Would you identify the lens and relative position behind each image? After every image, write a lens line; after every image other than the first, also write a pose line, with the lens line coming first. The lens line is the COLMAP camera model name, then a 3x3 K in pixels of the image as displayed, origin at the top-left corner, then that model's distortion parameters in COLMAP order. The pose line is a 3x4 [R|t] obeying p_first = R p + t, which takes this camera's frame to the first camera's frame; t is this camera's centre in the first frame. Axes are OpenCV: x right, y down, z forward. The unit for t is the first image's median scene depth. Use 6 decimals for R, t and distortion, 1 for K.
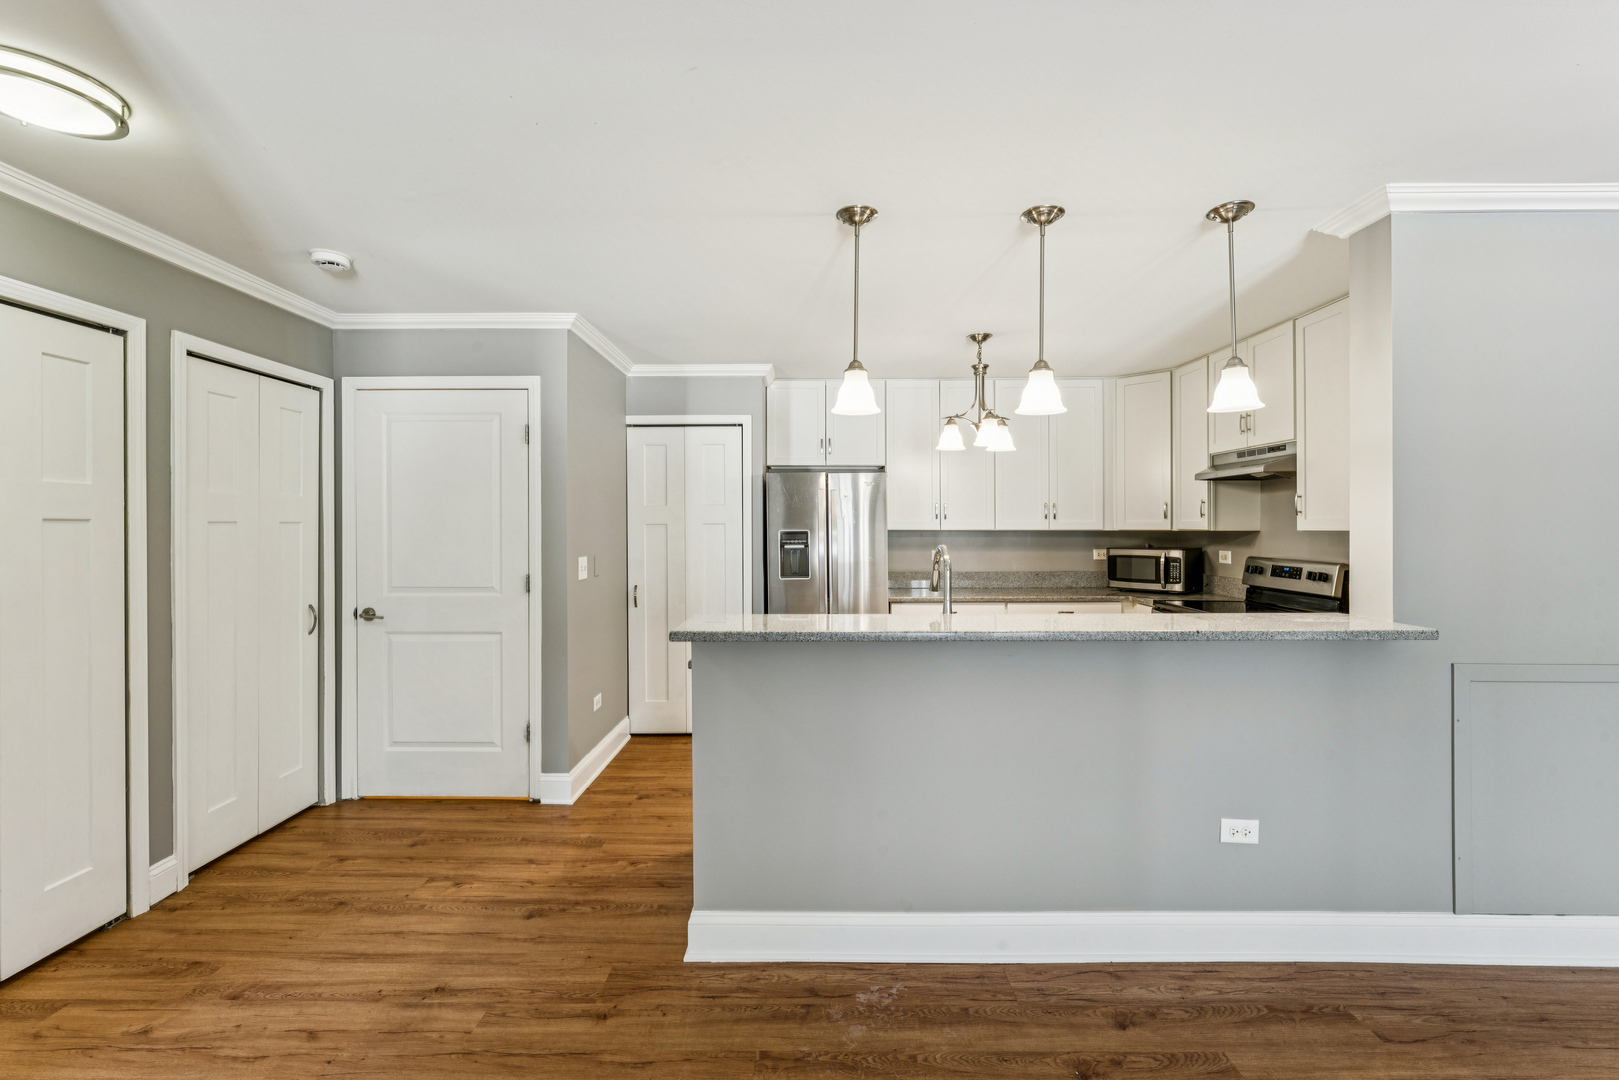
lens RADIAL K [[705.9, 0, 810.4], [0, 705.9, 526.7], [0, 0, 1]] dist [-0.001506, -0.000281]
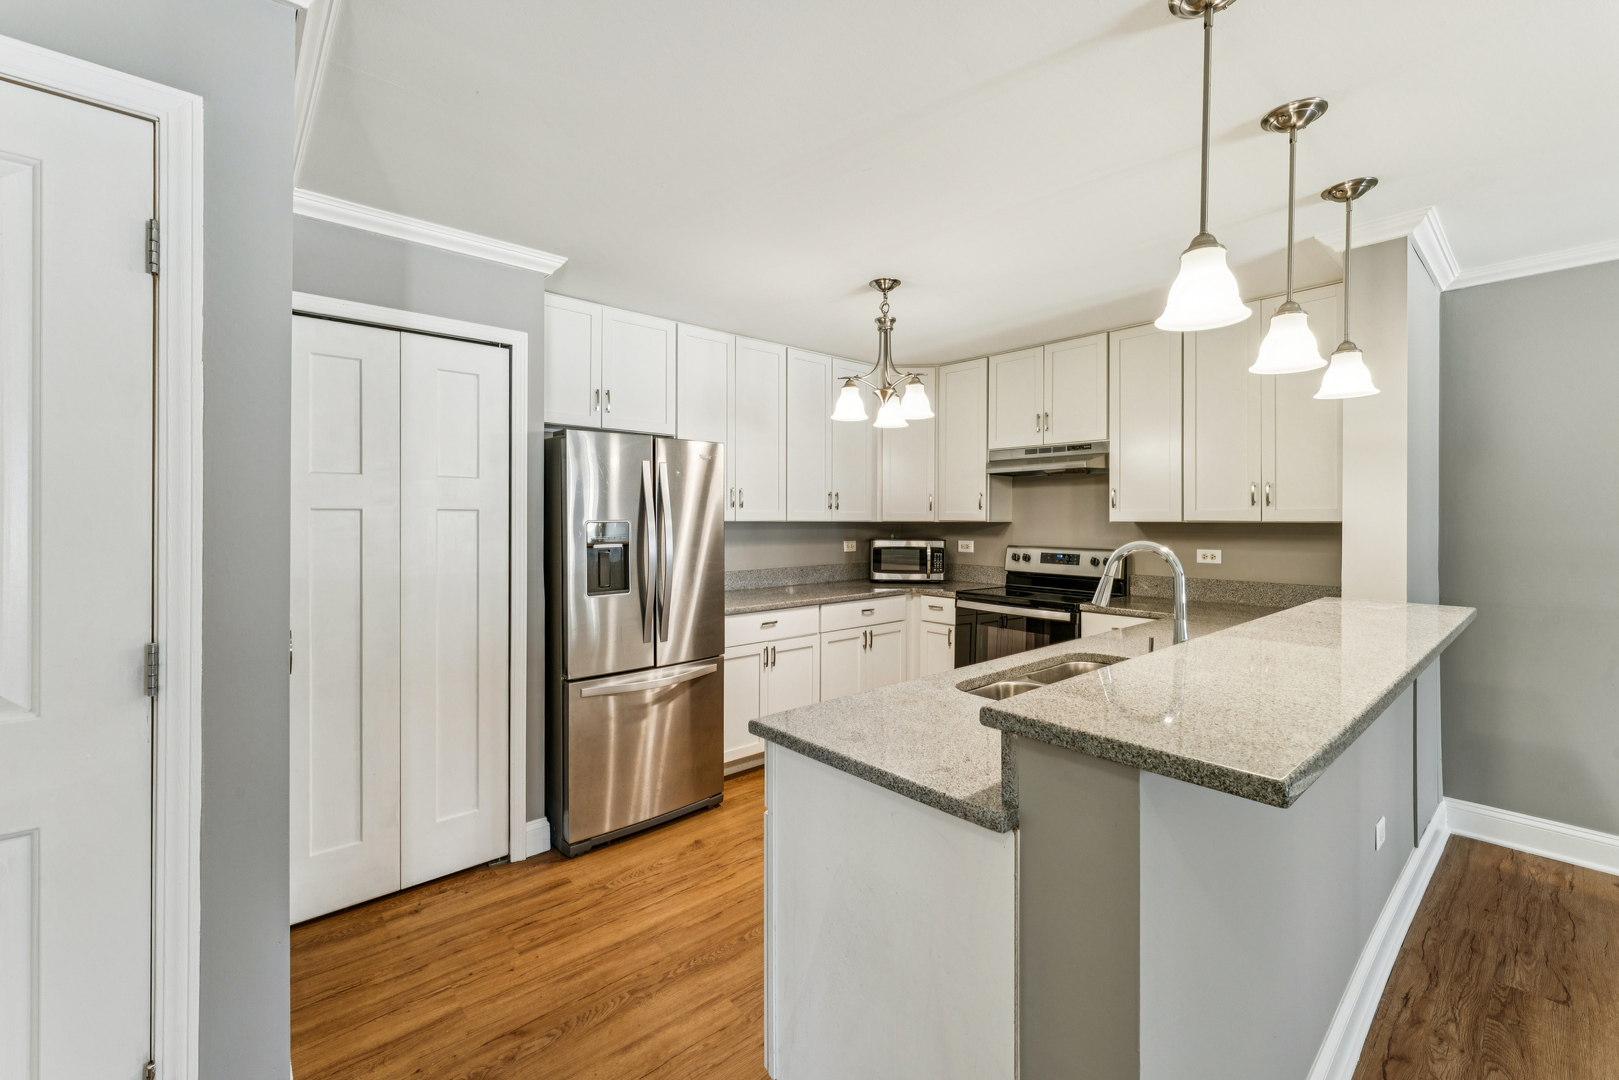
lens RADIAL K [[665.3, 0, 795.1], [0, 665.3, 517.5], [0, 0, 1]] dist [0.000509, 0.000166]
pose [[0.752654, 0.005280, 0.658395, -0.337502], [-0.003418, 0.999986, -0.004112, 0.004461], [-0.658407, 0.000844, 0.752661, 0.479195]]
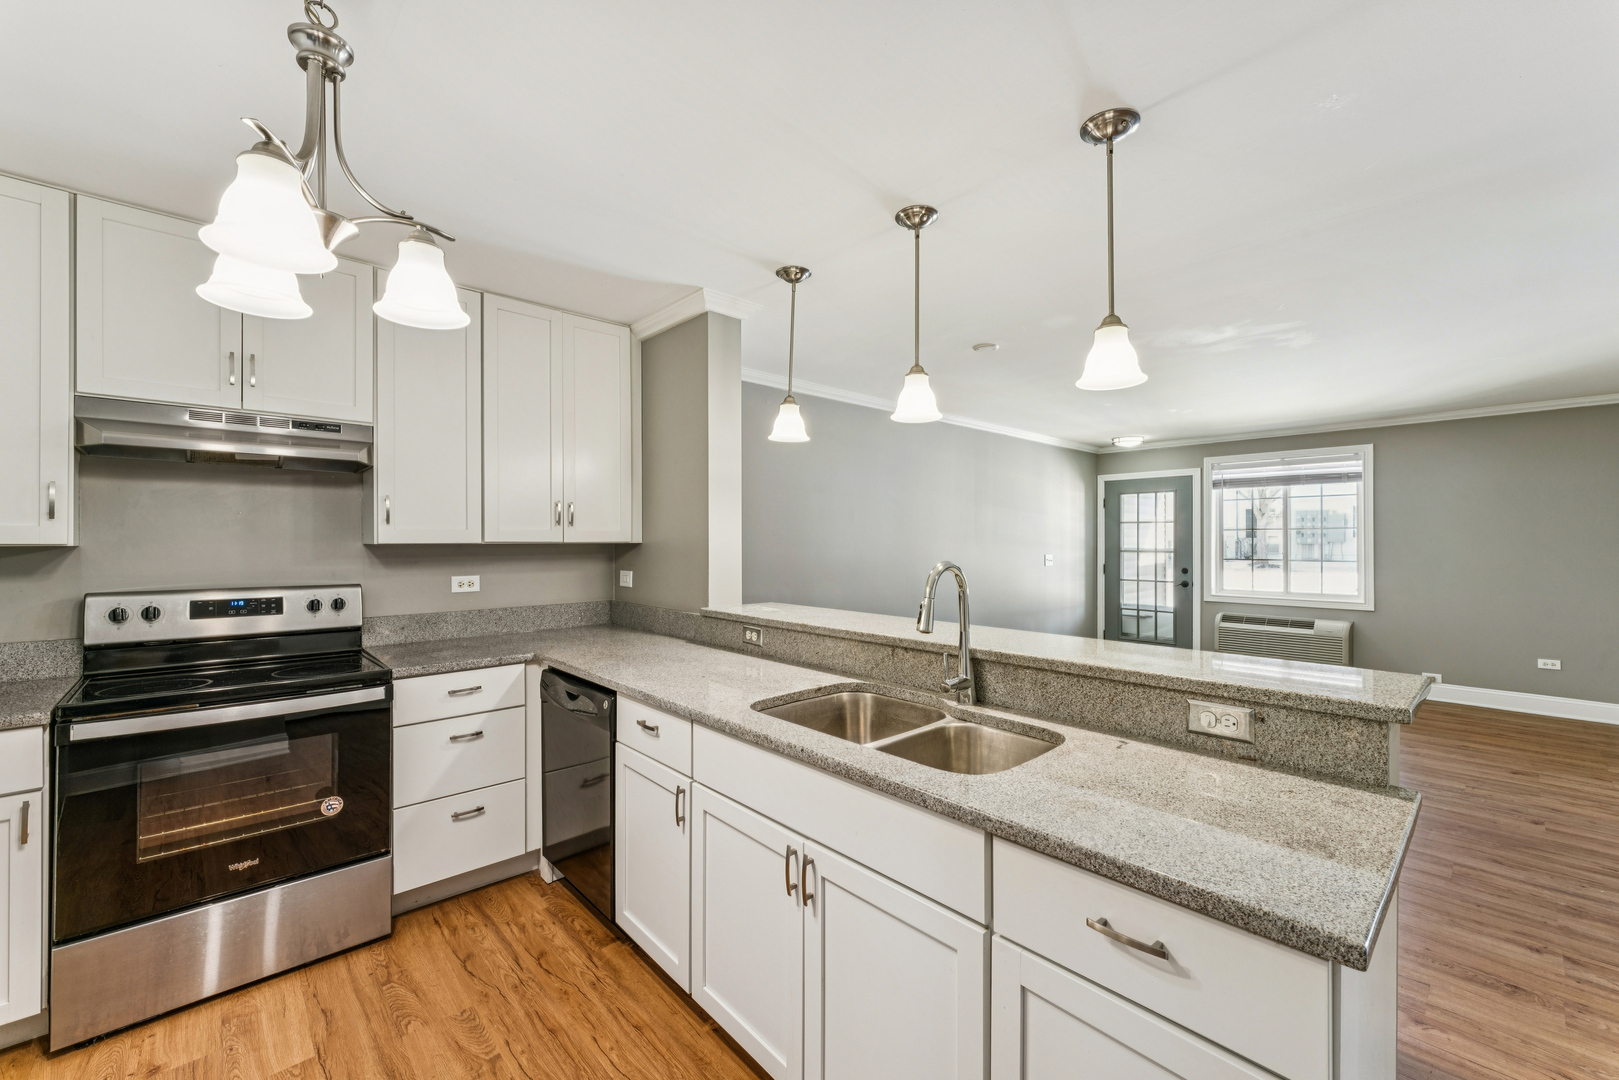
lens RADIAL K [[648.8, 0, 811.1], [0, 648.8, 542.1], [0, 0, 1]] dist [0.000428, 0.000006]
pose [[-0.686826, 0.001503, 0.726820, -0.131712], [0.002580, 0.999997, 0.000370, 0.004417], [-0.726817, 0.002129, -0.686828, 1.022261]]
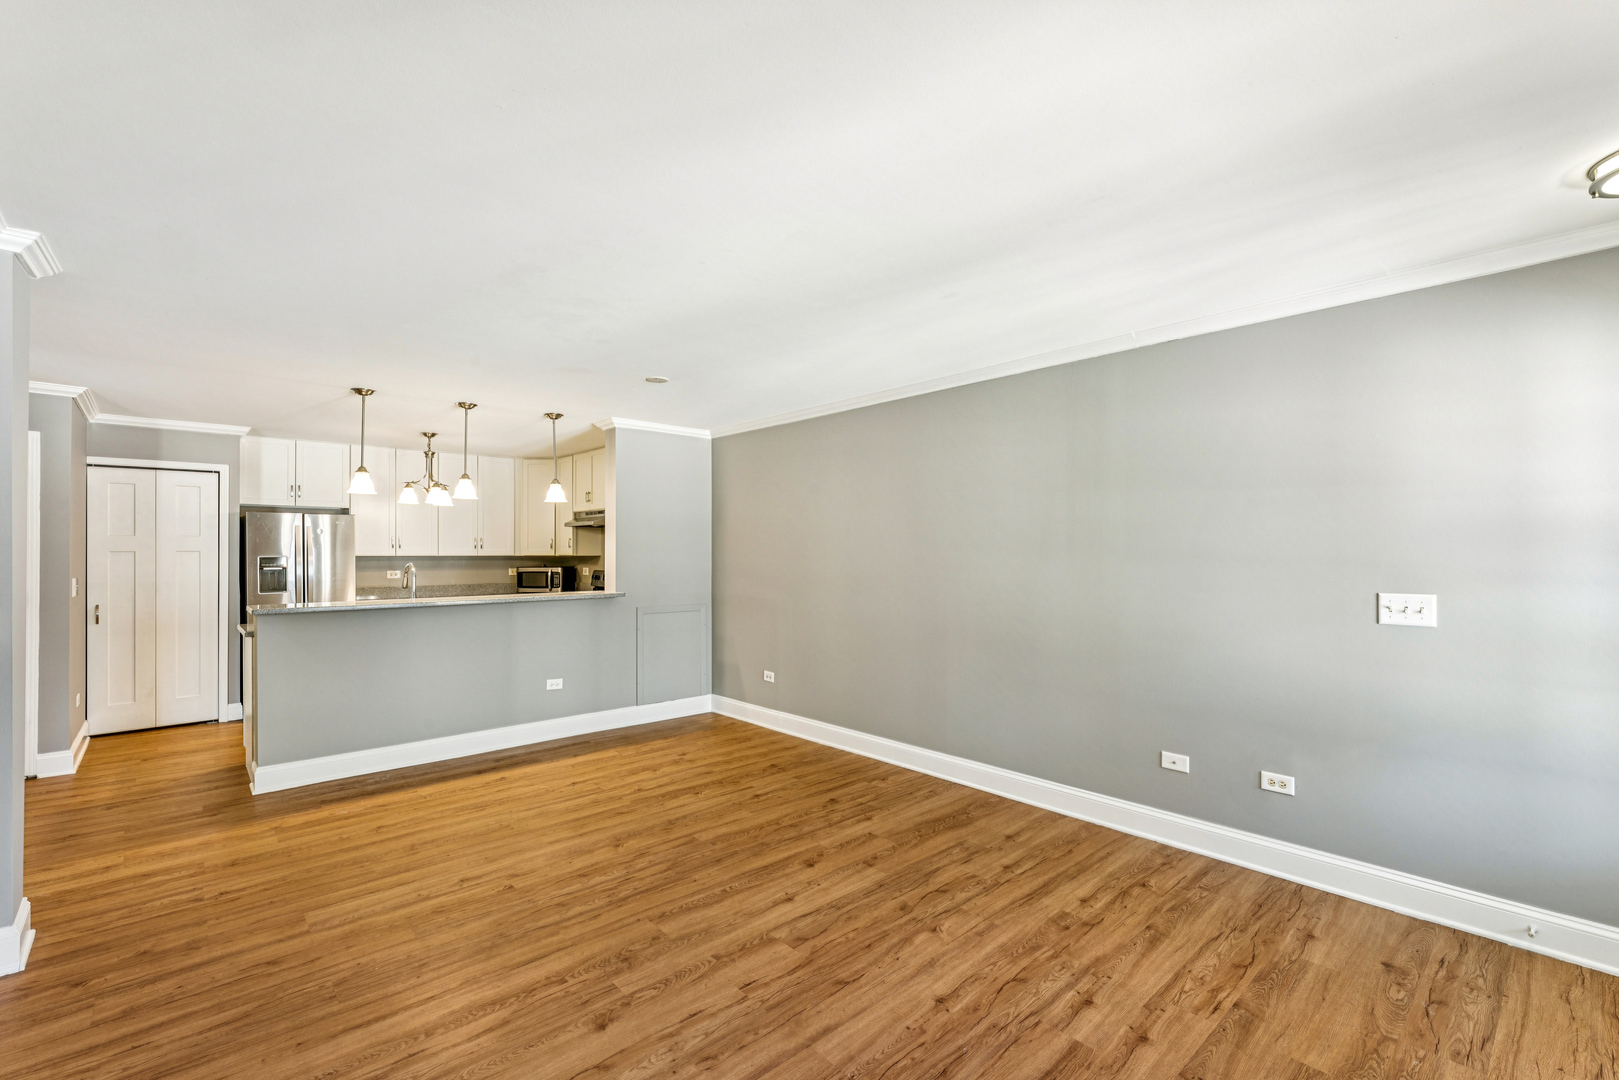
lens RADIAL K [[705.9, 0, 804.3], [0, 705.9, 546.9], [0, 0, 1]] dist [-0.000888, -0.000106]
pose [[0.738522, 0.005904, 0.674204, -0.202427], [0.000584, 0.999956, -0.009396, 0.000476], [-0.674229, 0.007333, 0.738486, -0.726983]]
